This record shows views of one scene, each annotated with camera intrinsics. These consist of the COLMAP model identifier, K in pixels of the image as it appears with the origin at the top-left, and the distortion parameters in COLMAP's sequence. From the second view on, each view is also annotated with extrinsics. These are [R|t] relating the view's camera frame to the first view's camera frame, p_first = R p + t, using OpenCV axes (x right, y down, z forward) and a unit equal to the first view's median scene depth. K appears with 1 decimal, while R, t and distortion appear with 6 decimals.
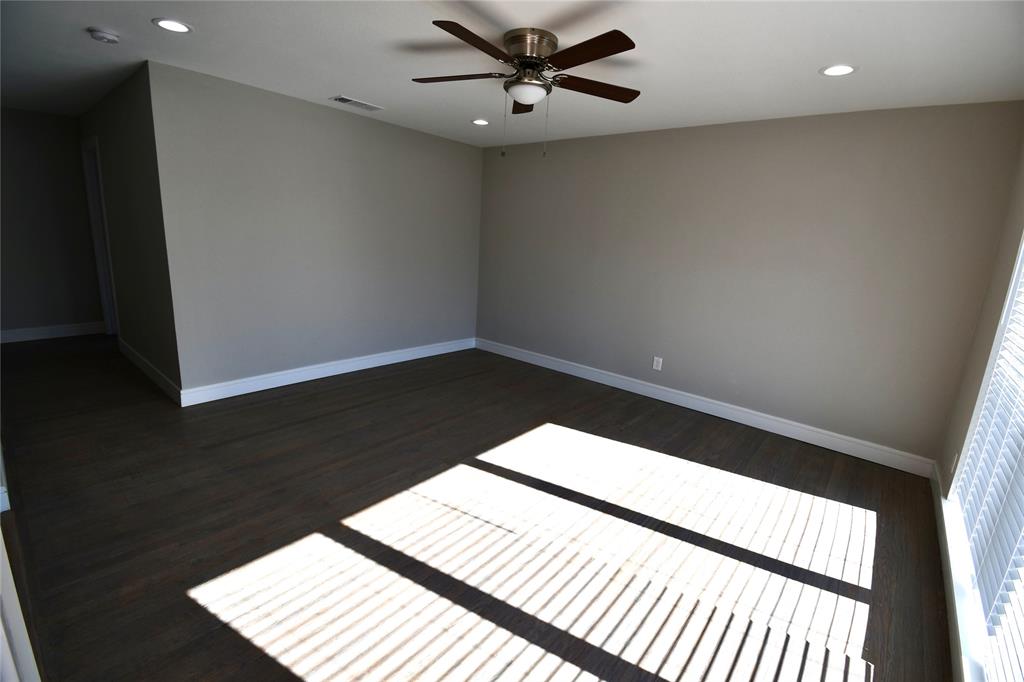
lens RADIAL K [[450.1, 0, 511.1], [0, 450.1, 311.4], [0, 0, 1]] dist [0.001024, -0.000058]
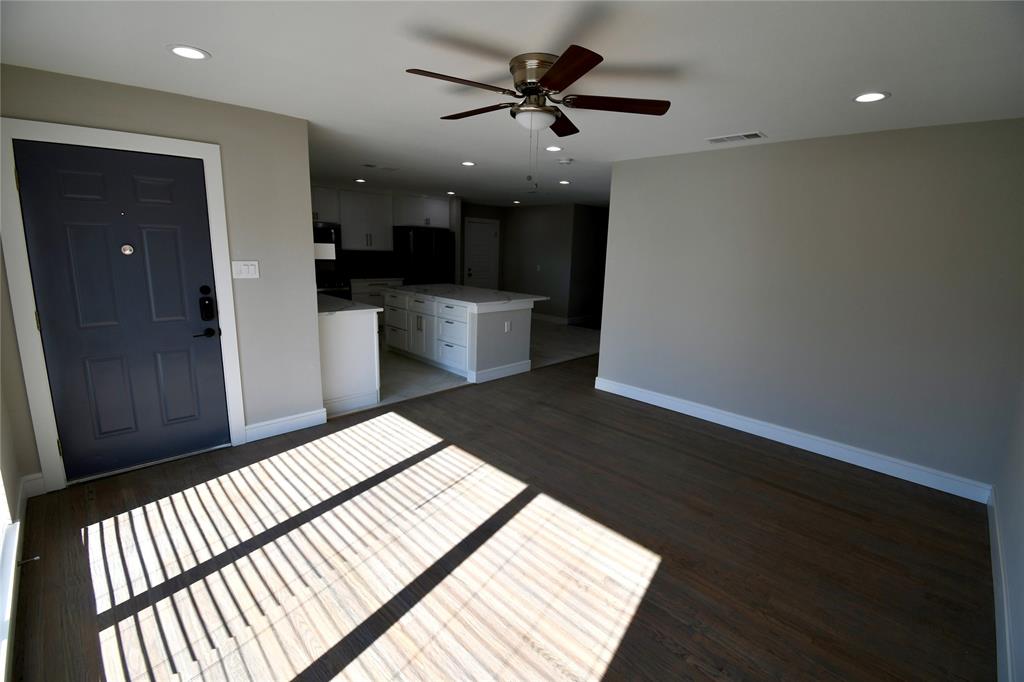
lens RADIAL K [[443.7, 0, 509.2], [0, 443.7, 335.7], [0, 0, 1]] dist [0.000172, -0.000622]
pose [[-0.070498, 0.136534, -0.988124, 0.944768], [-0.211139, 0.966101, 0.148554, -0.144668], [0.974910, 0.219104, -0.039281, 1.041854]]
